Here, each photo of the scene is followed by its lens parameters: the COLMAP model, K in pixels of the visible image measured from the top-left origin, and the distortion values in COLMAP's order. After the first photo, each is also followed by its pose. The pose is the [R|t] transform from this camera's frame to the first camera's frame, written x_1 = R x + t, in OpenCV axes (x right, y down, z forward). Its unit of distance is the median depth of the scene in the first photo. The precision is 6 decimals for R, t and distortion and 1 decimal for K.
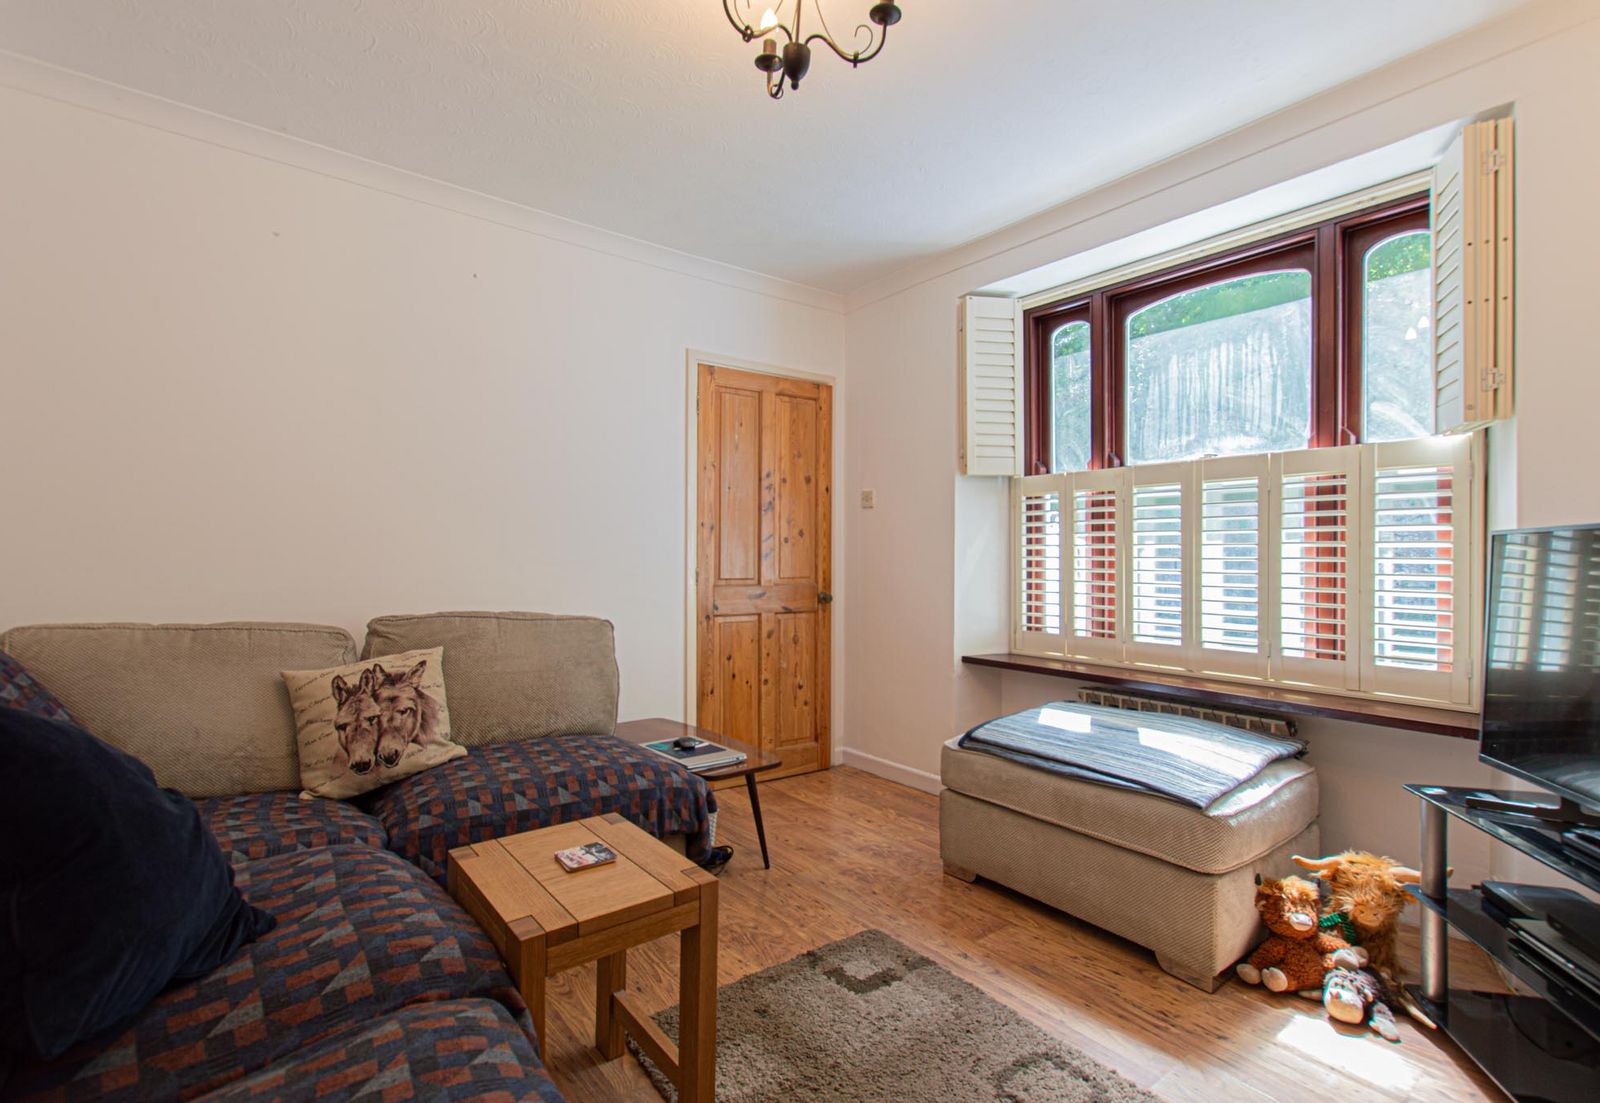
lens RADIAL K [[733.5, 0, 815.0], [0, 733.5, 555.8], [0, 0, 1]] dist [-0.000511, -0.000683]
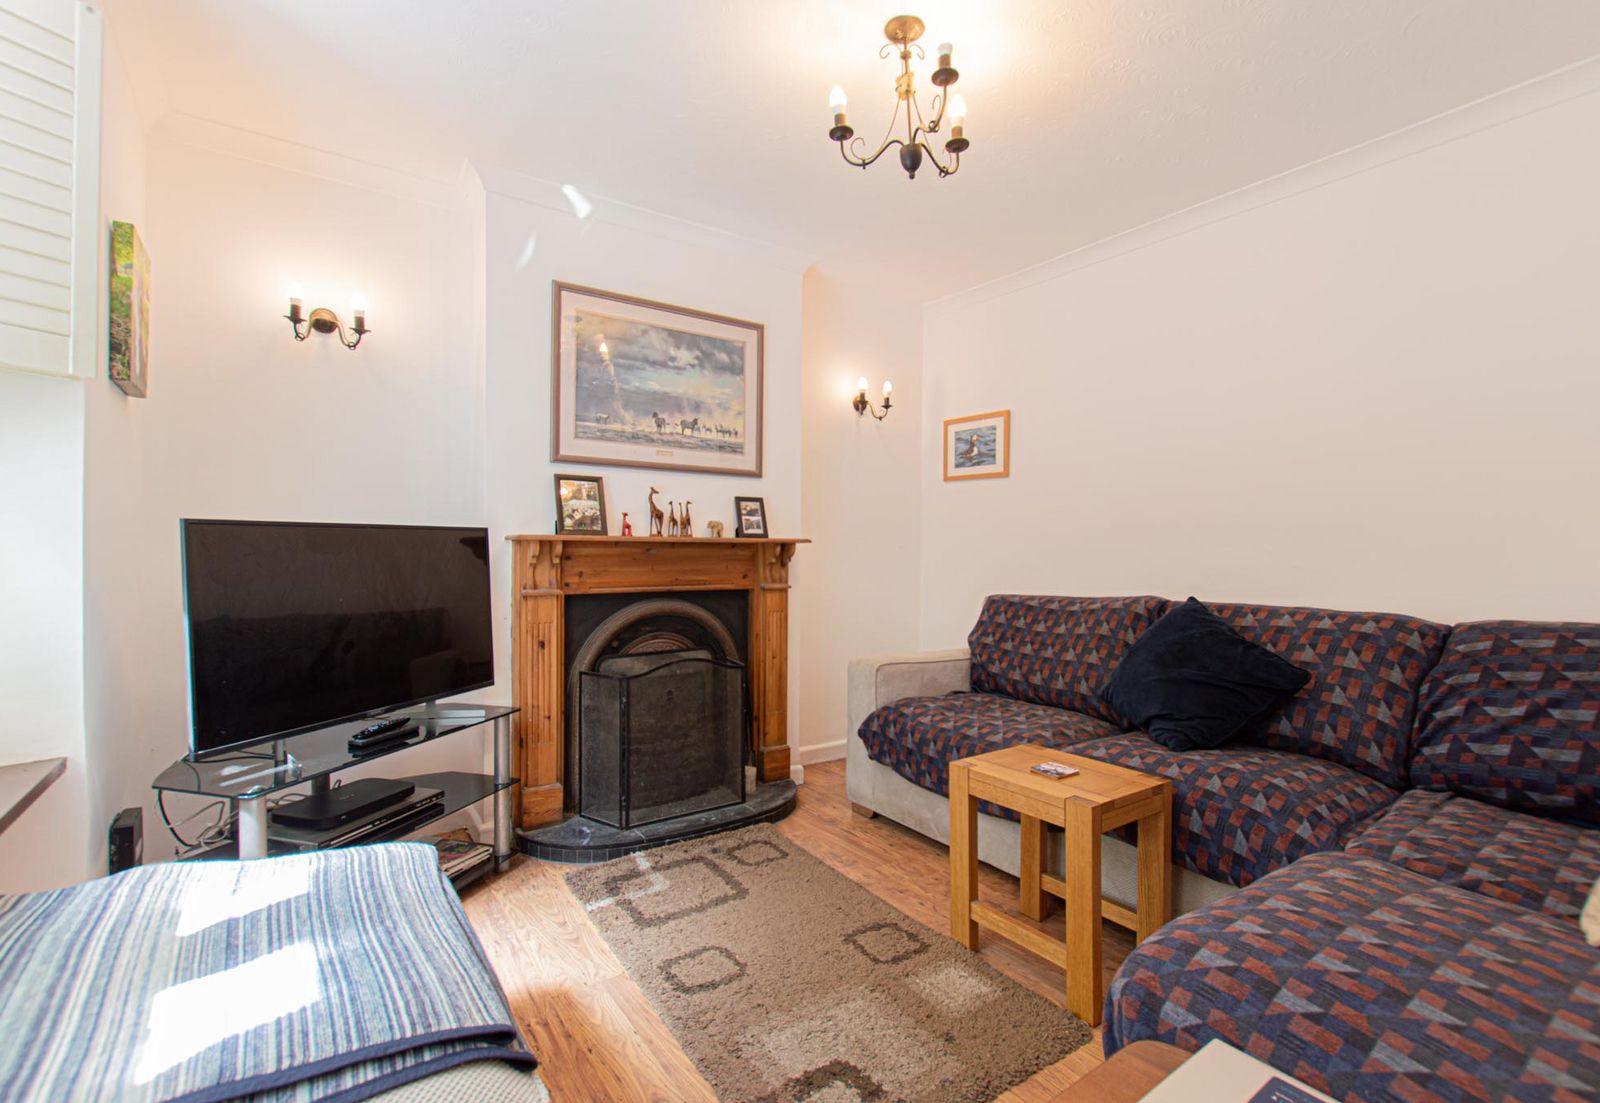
lens RADIAL K [[750.8, 0, 819.0], [0, 750.8, 557.1], [0, 0, 1]] dist [0.002729, -0.000108]
pose [[-0.998899, -0.009311, 0.045988, 0.028410], [-0.008999, 0.999935, 0.006987, 0.000592], [-0.046050, 0.006565, -0.998918, 0.993039]]
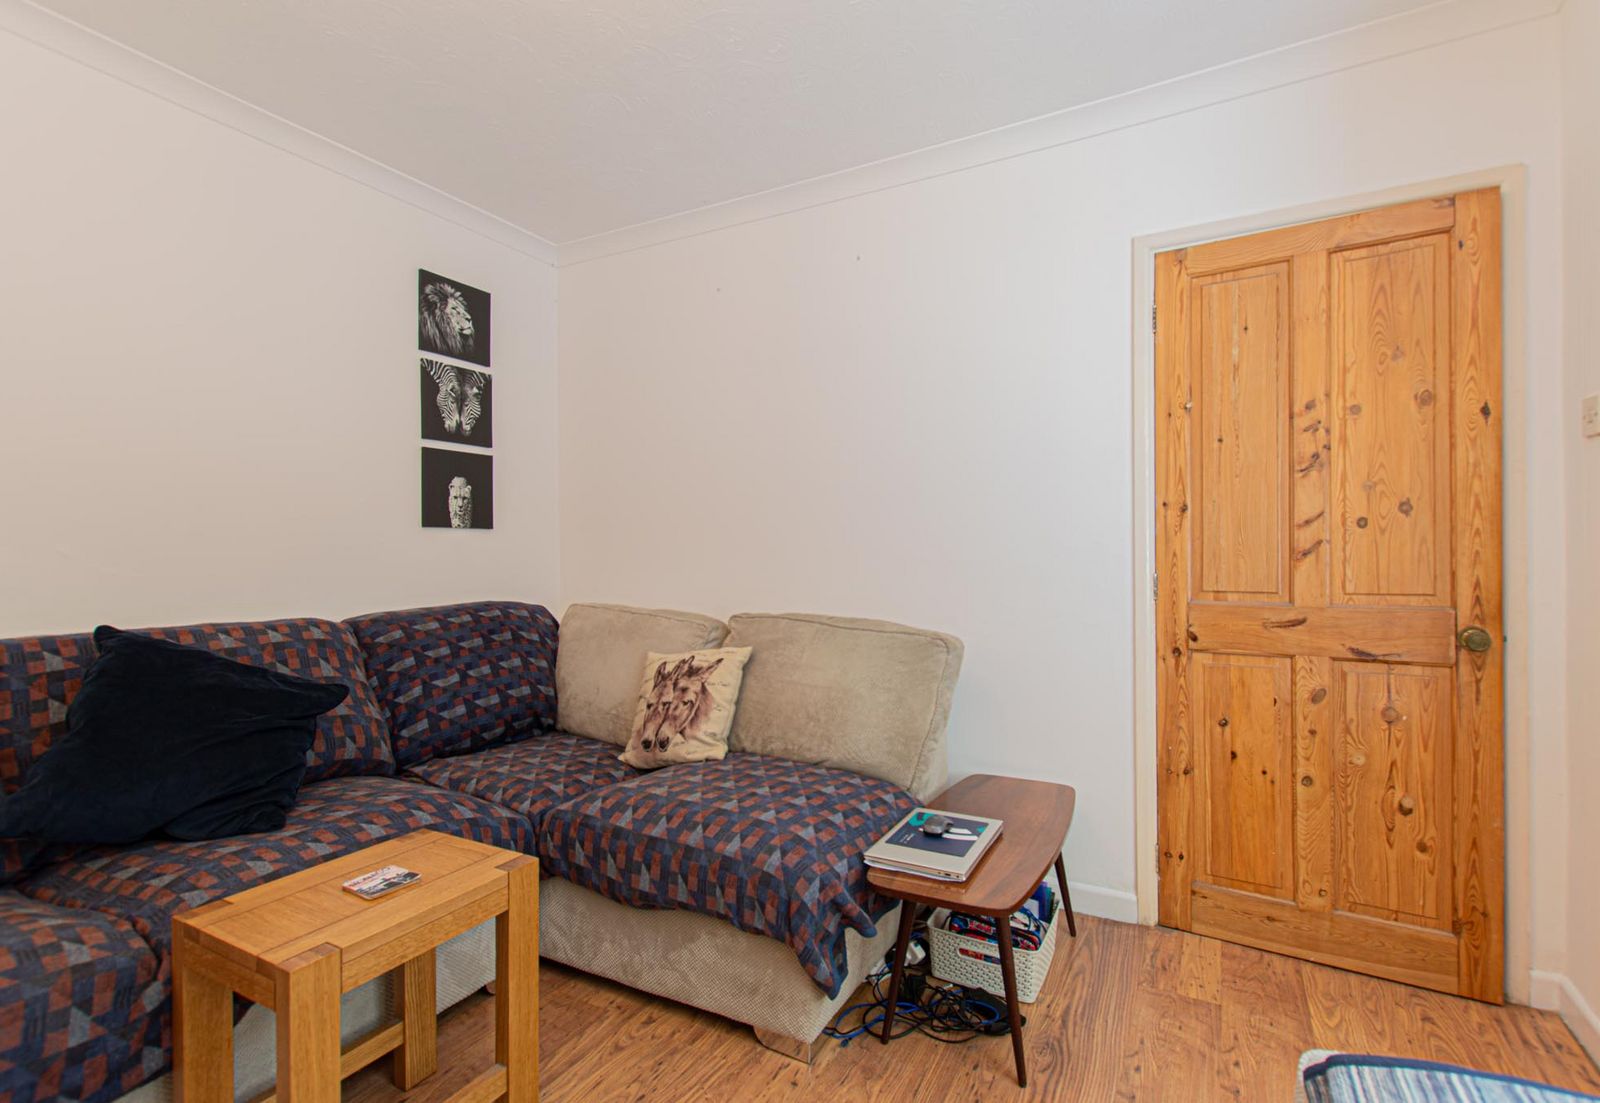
lens RADIAL K [[750.8, 0, 819.0], [0, 750.8, 557.1], [0, 0, 1]] dist [0.002729, -0.000108]
pose [[0.401269, -0.001408, -0.915959, 0.319626], [0.006568, 0.999978, 0.001340, 0.000246], [0.915937, -0.006554, 0.401269, 0.459556]]
